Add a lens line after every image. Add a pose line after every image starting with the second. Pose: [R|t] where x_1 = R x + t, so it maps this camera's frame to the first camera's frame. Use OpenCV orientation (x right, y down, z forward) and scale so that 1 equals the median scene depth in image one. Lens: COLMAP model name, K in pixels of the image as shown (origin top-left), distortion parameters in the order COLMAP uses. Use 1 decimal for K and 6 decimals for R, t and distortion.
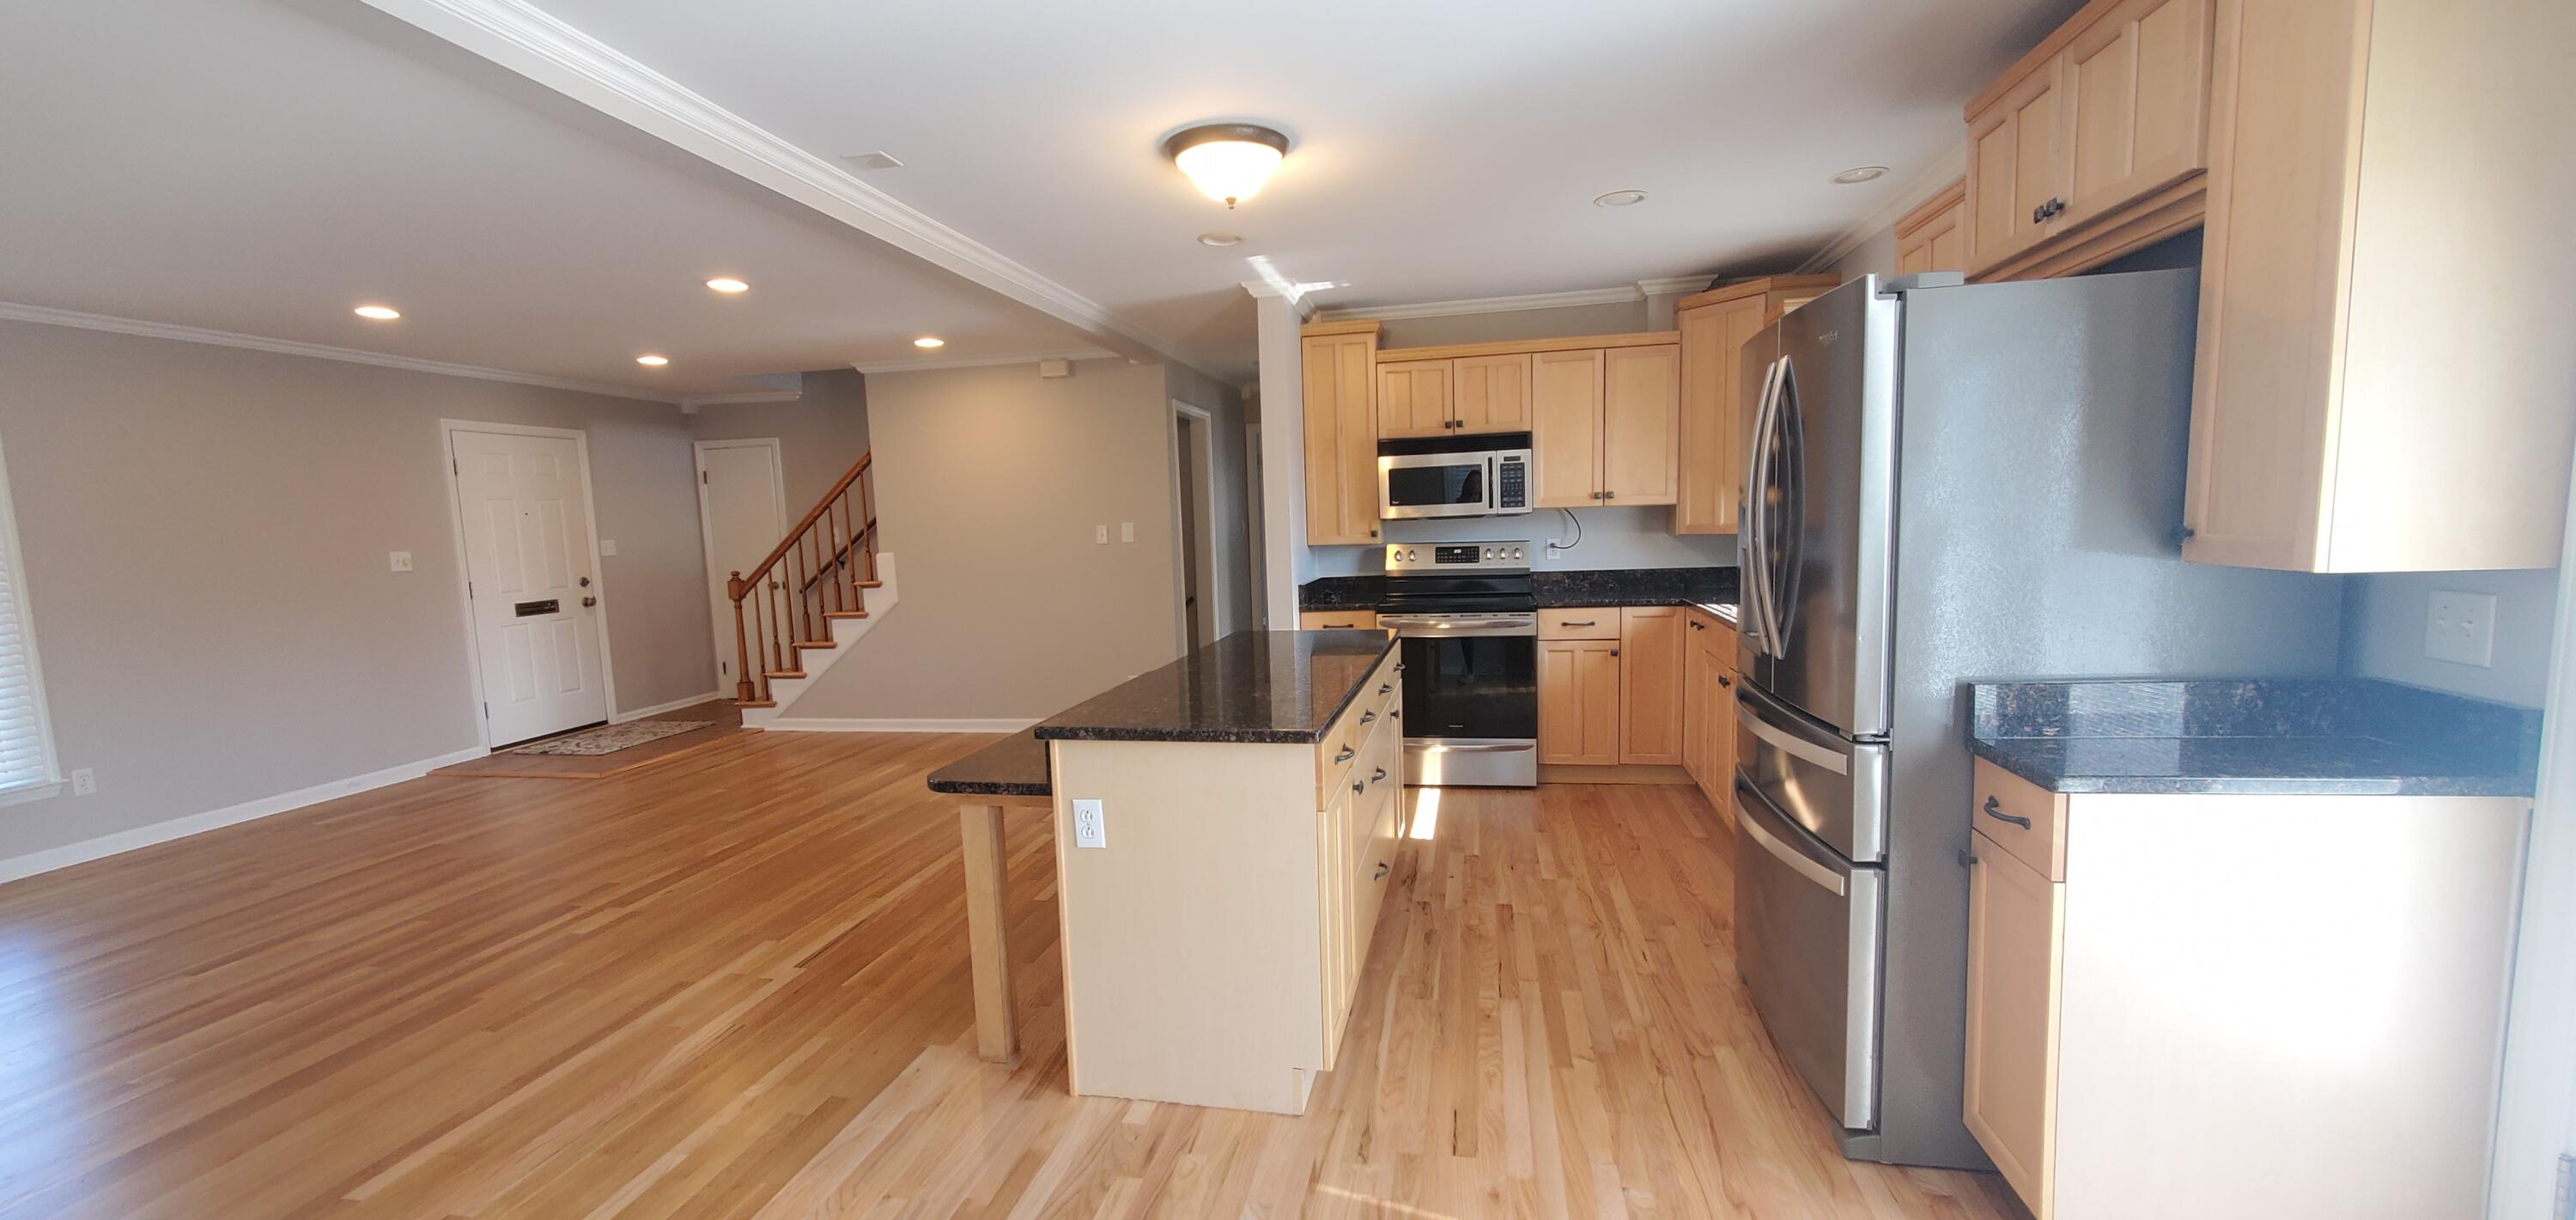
lens RADIAL K [[1072.0, 0, 1332.5], [0, 1072.0, 631.5], [0, 0, 1]] dist [0.019724, -0.000048]
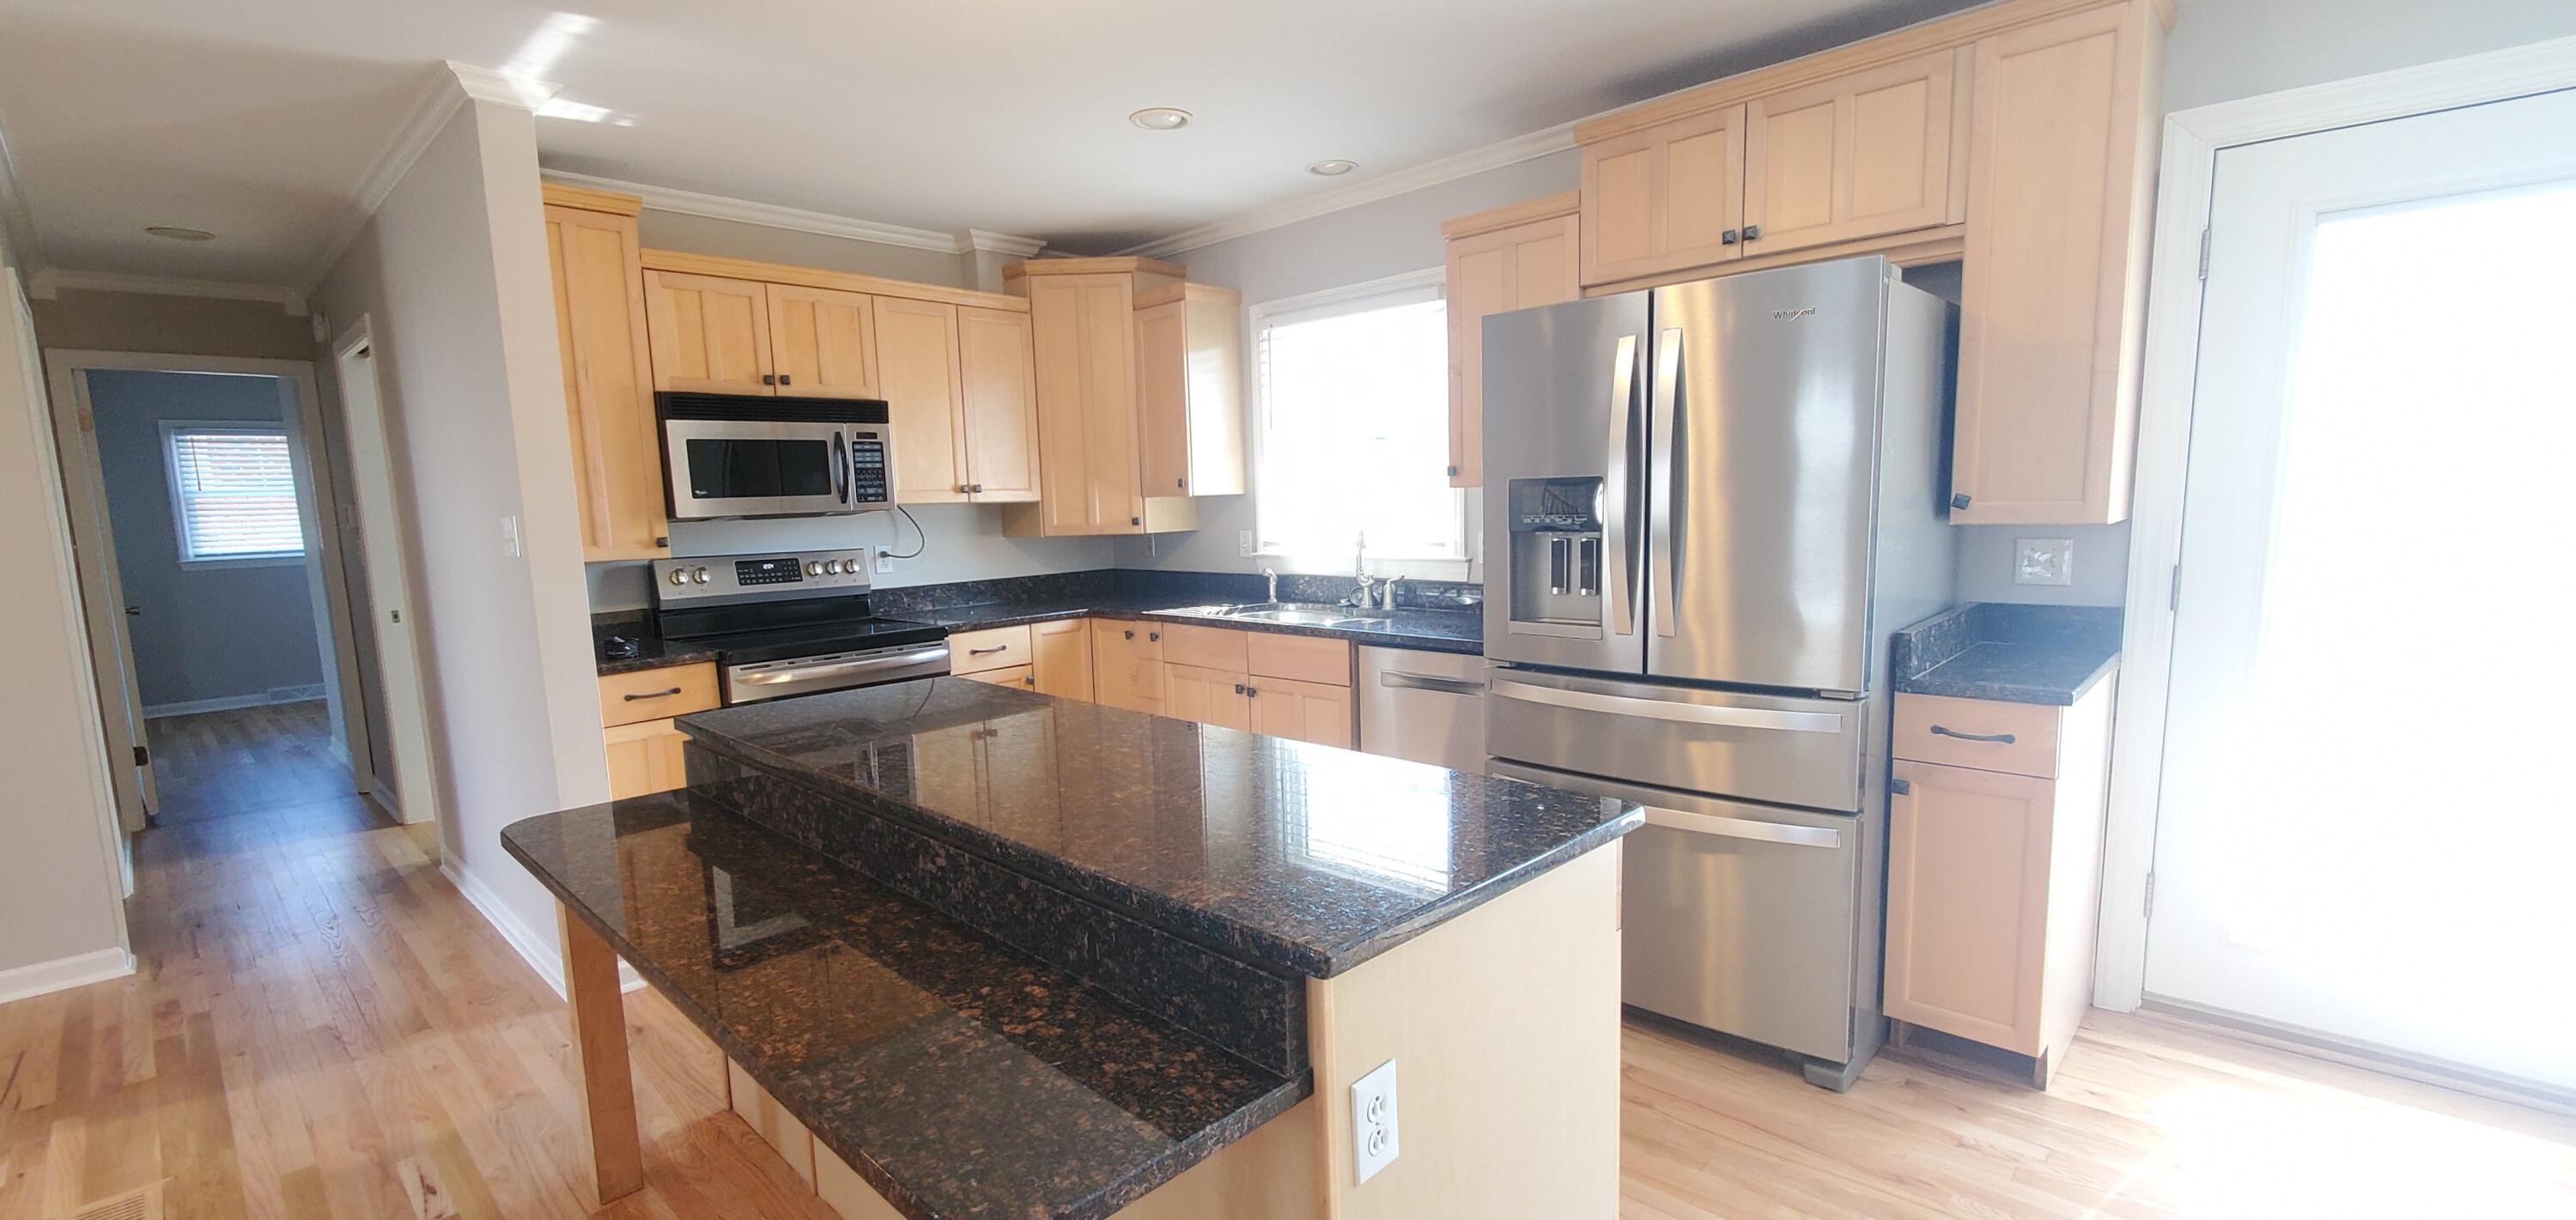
lens RADIAL K [[1072.0, 0, 1332.5], [0, 1072.0, 631.5], [0, 0, 1]] dist [0.019724, -0.000048]
pose [[0.555272, -0.088887, 0.826905, -0.271487], [0.103526, 0.993926, 0.037323, -0.022996], [-0.825200, 0.064882, 0.561102, 0.333579]]
